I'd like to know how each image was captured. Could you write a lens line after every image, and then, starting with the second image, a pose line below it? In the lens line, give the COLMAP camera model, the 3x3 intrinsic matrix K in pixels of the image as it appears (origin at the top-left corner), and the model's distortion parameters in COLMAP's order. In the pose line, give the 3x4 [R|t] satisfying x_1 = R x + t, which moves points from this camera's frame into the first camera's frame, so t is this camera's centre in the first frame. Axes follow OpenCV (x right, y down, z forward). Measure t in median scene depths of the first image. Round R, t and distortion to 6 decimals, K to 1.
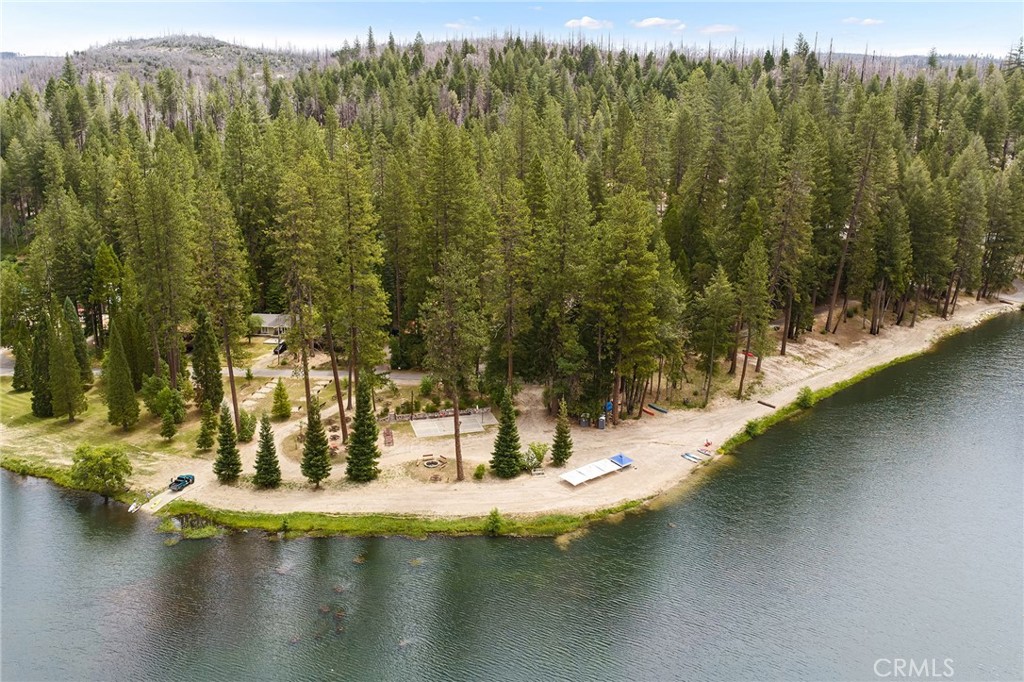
lens RADIAL K [[870.1, 0, 514.9], [0, 870.1, 343.7], [0, 0, 1]] dist [0.030164, -0.039953]
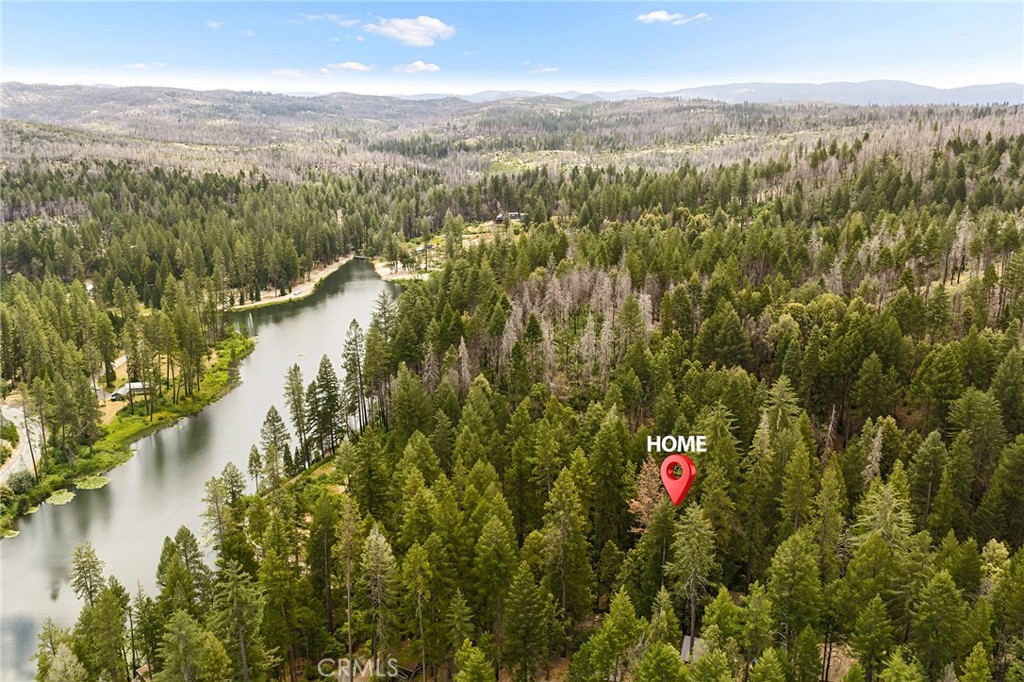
lens RADIAL K [[870.1, 0, 507.0], [0, 870.1, 342.3], [0, 0, 1]] dist [0.030164, -0.039953]
pose [[0.727354, -0.188797, 0.659781, -1.980645], [0.198089, 0.978250, 0.061551, 0.286211], [-0.657051, 0.085926, 0.748933, -2.948698]]
